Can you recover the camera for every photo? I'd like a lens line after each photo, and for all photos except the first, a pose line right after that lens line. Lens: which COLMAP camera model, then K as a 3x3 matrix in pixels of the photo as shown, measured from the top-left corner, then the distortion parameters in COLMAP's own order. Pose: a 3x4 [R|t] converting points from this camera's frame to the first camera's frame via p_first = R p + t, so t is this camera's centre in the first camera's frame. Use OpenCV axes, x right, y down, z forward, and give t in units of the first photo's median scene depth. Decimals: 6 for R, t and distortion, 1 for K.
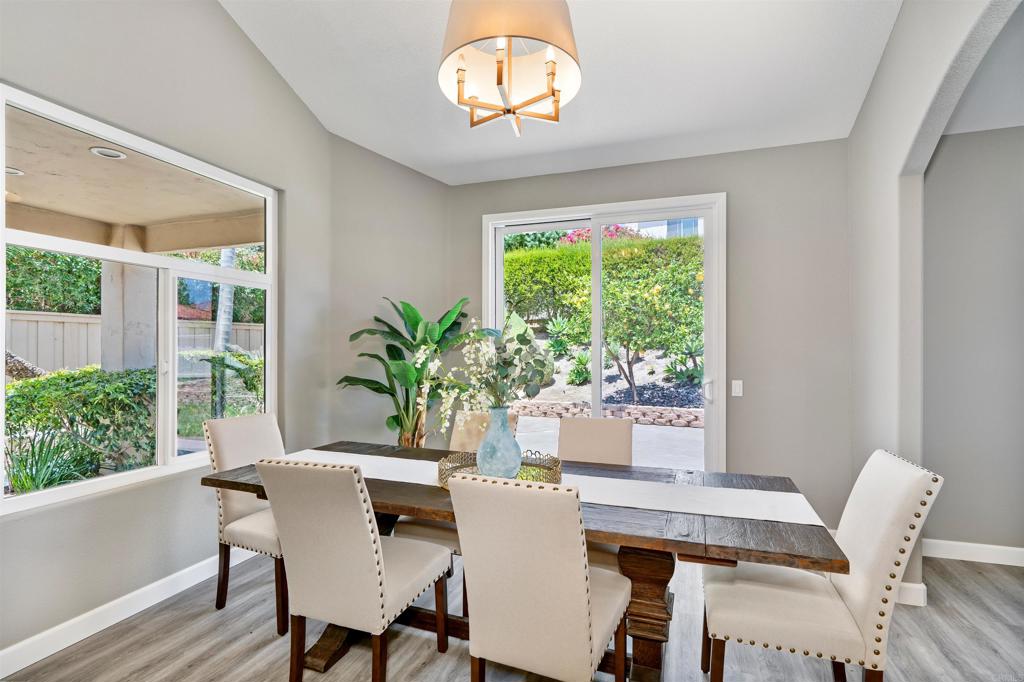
lens RADIAL K [[492.1, 0, 514.9], [0, 492.1, 346.3], [0, 0, 1]] dist [-0.005567, 0.000983]
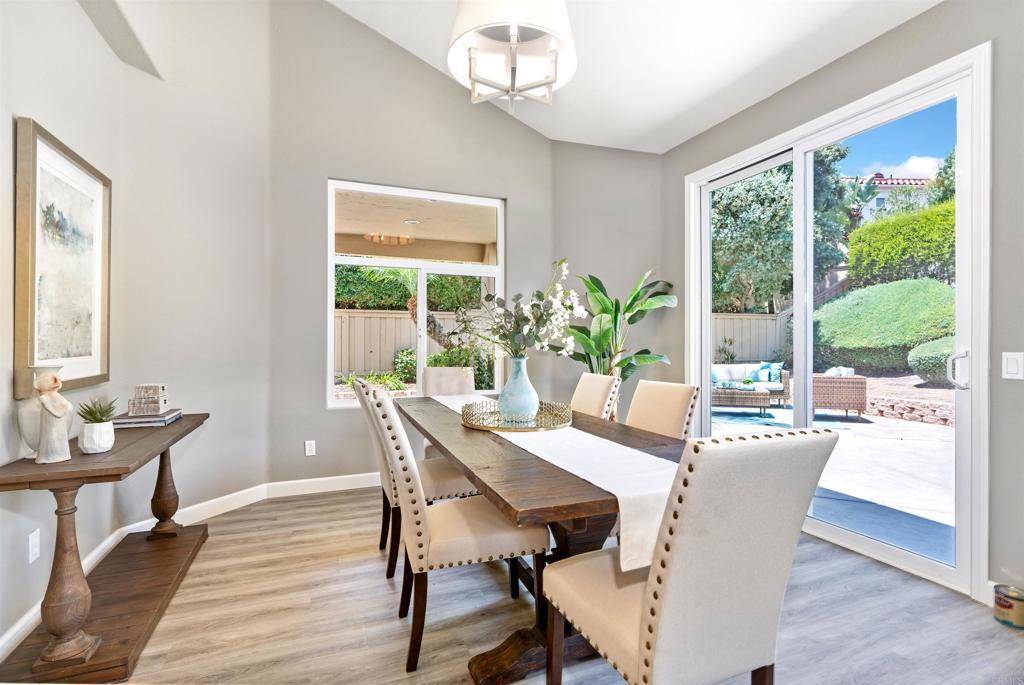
lens RADIAL K [[492.1, 0, 521.1], [0, 492.1, 341.3], [0, 0, 1]] dist [-0.005567, 0.000983]
pose [[0.671411, -0.004789, -0.741070, 0.415589], [0.005218, 0.999985, -0.001735, 0.046293], [0.741067, -0.002702, 0.671426, 0.143111]]
